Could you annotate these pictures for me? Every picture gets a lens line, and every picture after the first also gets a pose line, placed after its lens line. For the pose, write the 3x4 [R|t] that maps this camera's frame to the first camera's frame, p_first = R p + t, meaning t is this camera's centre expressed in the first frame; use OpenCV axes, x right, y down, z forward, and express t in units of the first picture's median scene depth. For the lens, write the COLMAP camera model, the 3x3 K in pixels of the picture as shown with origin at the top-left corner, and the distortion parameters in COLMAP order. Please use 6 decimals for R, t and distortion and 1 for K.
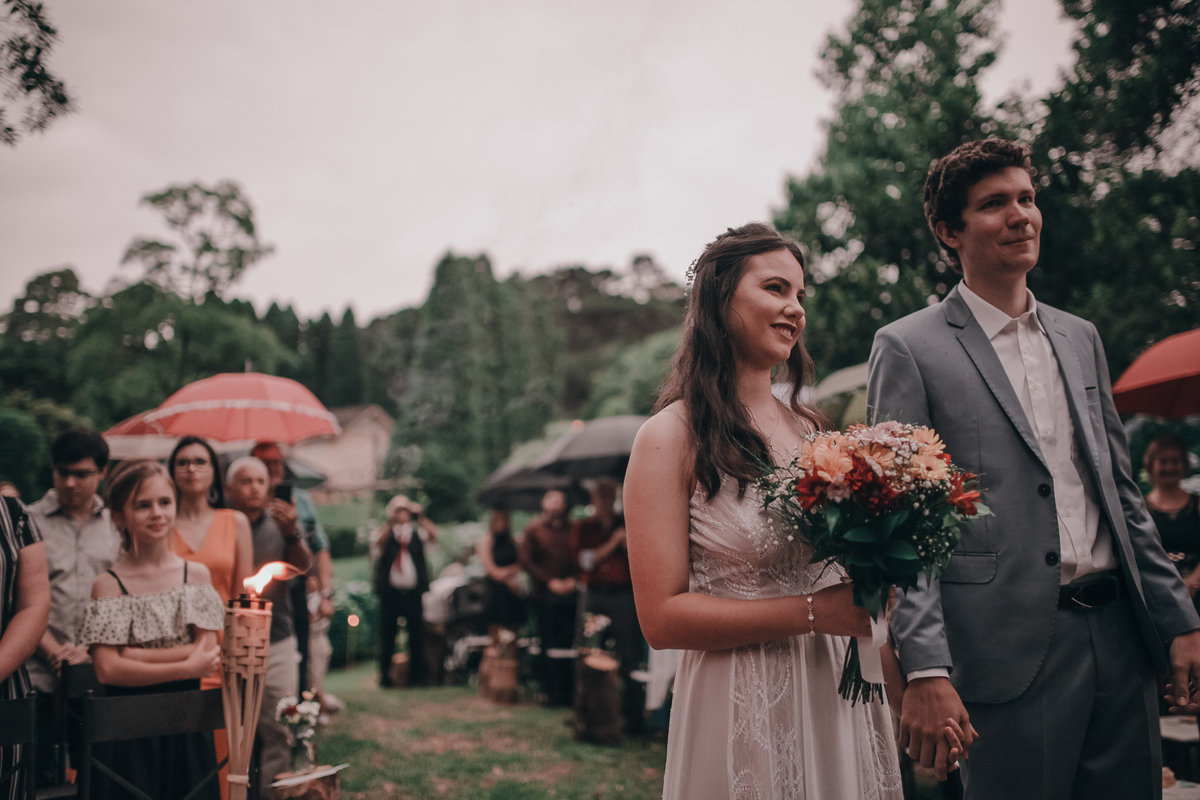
lens RADIAL K [[1138.6, 0, 600.0], [0, 1138.6, 400.0], [0, 0, 1]] dist [-0.030028, -0.003584]
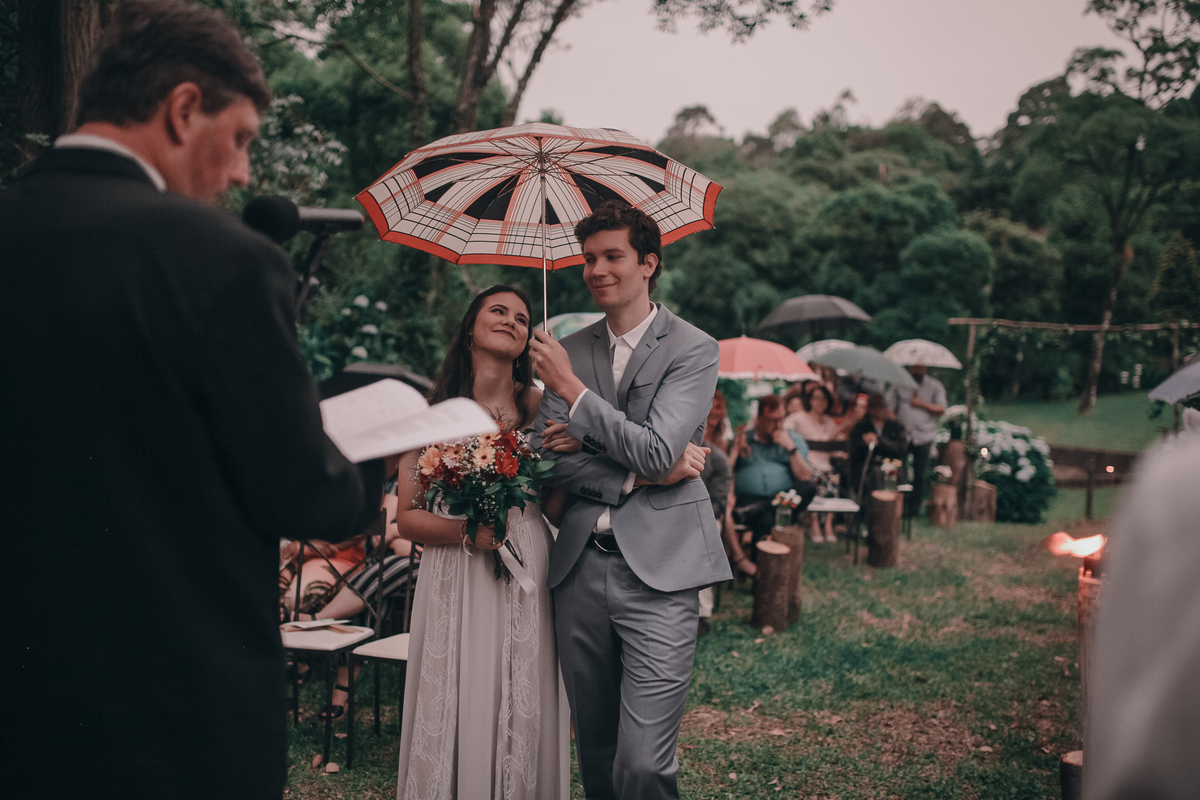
lens RADIAL K [[1139.4, 0, 600.8], [0, 1139.4, 394.8], [0, 0, 1]] dist [-0.065003, 0.098758]
pose [[0.672041, 0.066820, -0.737493, 0.076002], [0.056659, 0.988361, 0.141181, -0.011407], [0.738343, -0.136665, 0.660433, 0.006052]]
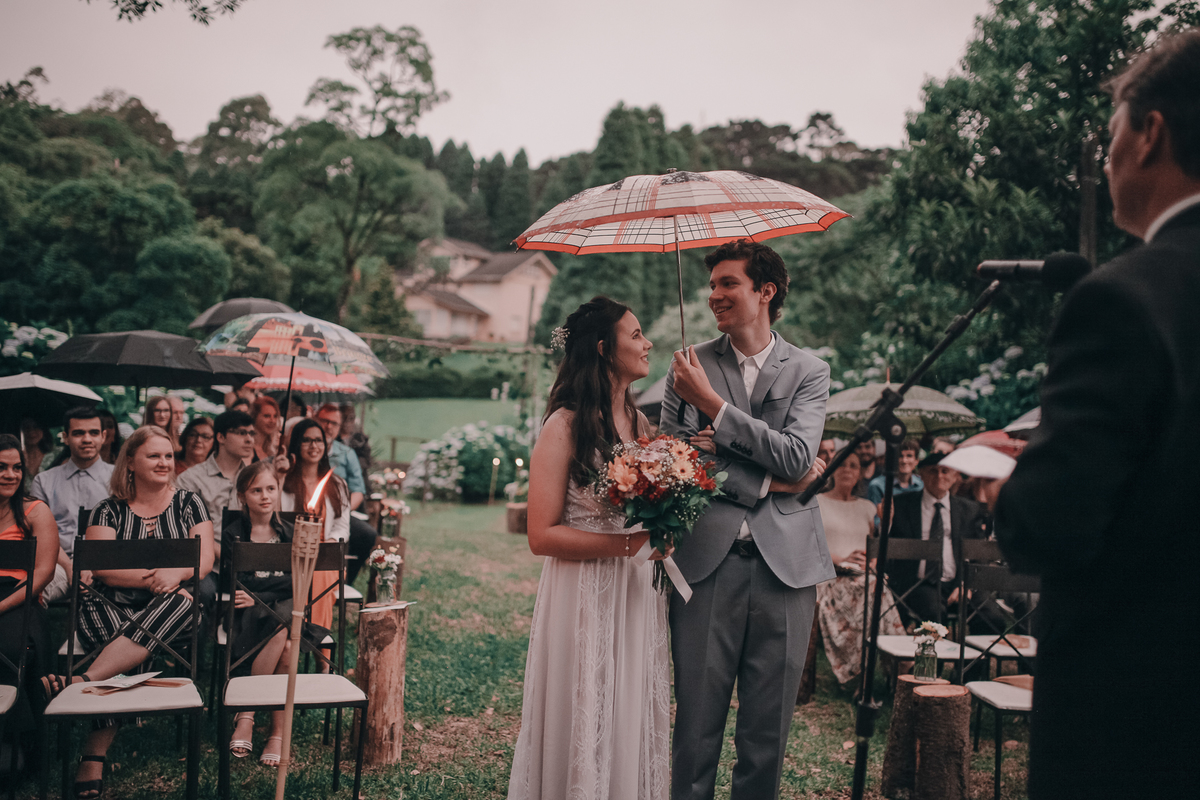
lens RADIAL K [[1136.7, 0, 604.2], [0, 1136.7, 398.7], [0, 0, 1]] dist [-0.067384, 0.090368]
pose [[0.987310, 0.088594, -0.131797, 0.016337], [-0.070878, 0.988508, 0.133523, -0.012357], [0.142112, -0.122487, 0.982243, -0.029195]]
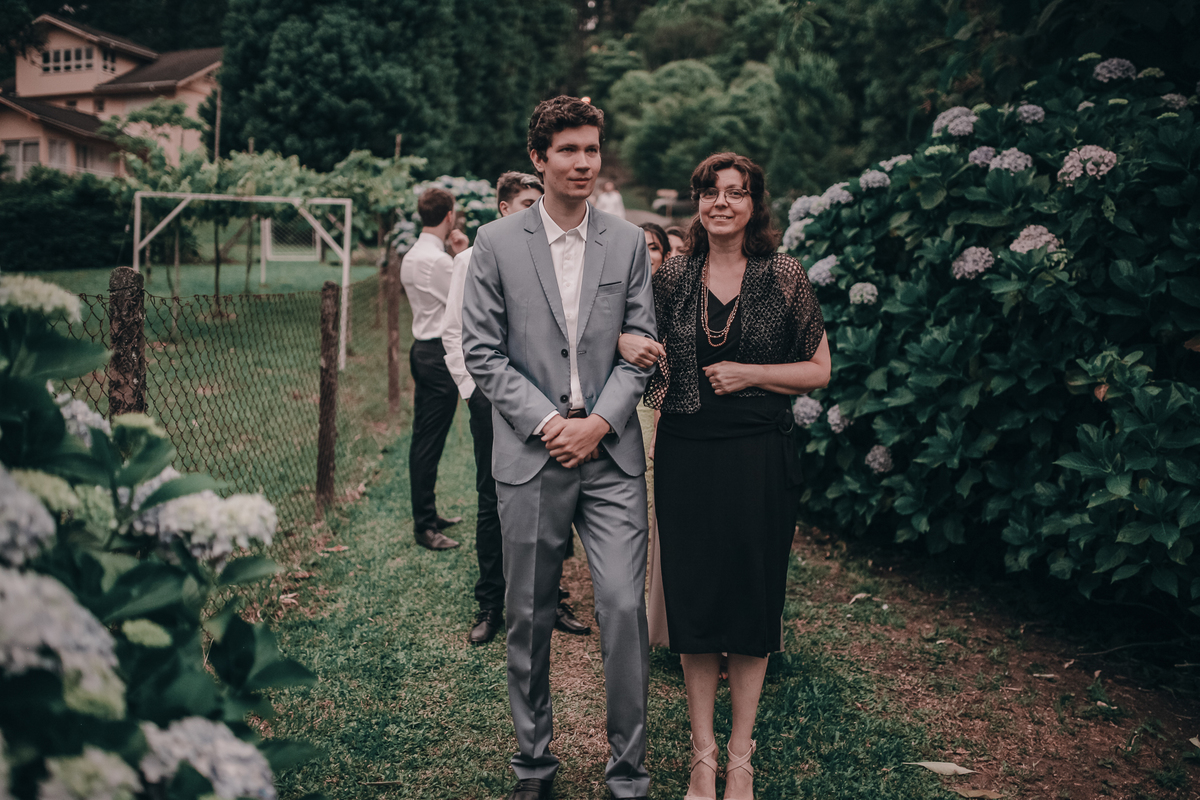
lens RADIAL K [[1139.4, 0, 600.8], [0, 1139.4, 394.8], [0, 0, 1]] dist [-0.065003, 0.098758]
pose [[0.995685, 0.044041, 0.081683, -0.156651], [-0.058867, 0.980198, 0.189069, 0.182243], [-0.071739, -0.193062, 0.978561, 1.113310]]
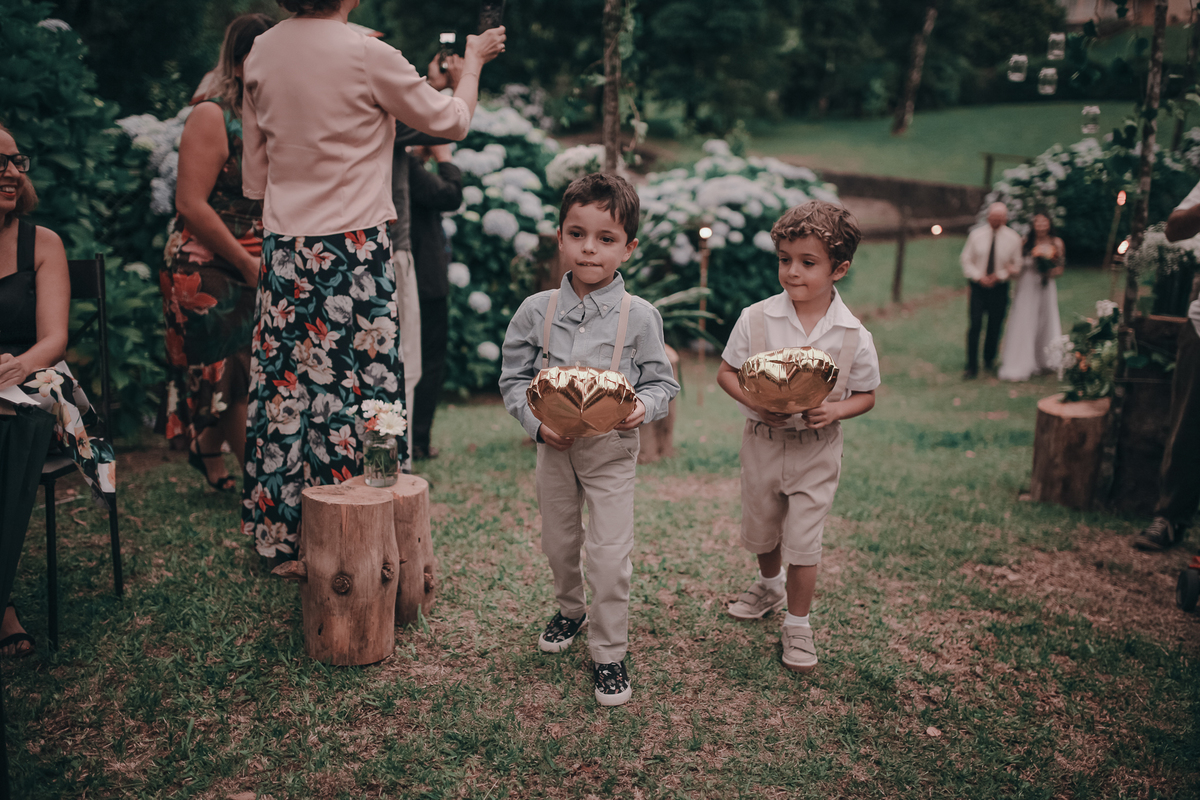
lens RADIAL K [[1139.4, 0, 600.8], [0, 1139.4, 394.8], [0, 0, 1]] dist [-0.065003, 0.098758]
pose [[0.777336, 0.219999, -0.589363, -0.029235], [0.030735, 0.922457, 0.384875, 0.026428], [0.628334, -0.317292, 0.710297, 0.231805]]
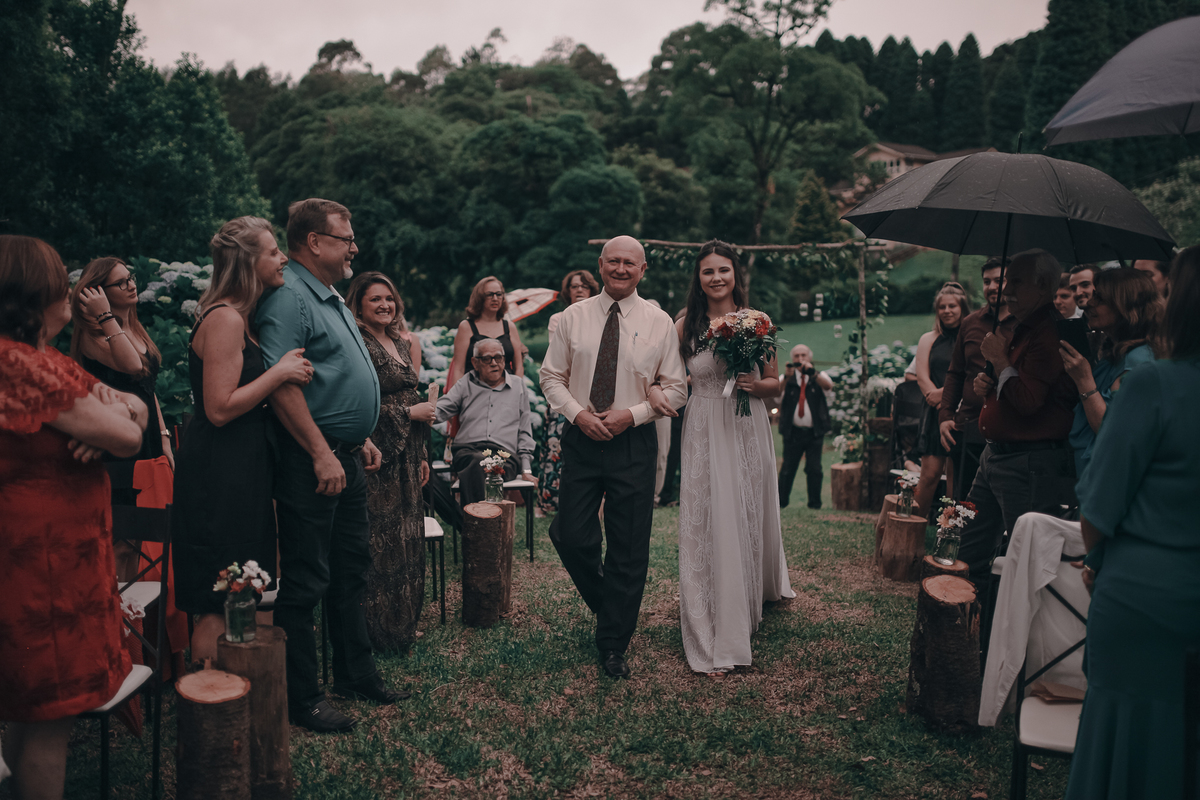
lens RADIAL K [[1139.4, 0, 600.8], [0, 1139.4, 394.8], [0, 0, 1]] dist [-0.065003, 0.098758]
pose [[0.858467, 0.065101, -0.508720, 0.026794], [0.046821, 0.977821, 0.204143, 0.003182], [0.510727, -0.199069, 0.836379, 0.095285]]
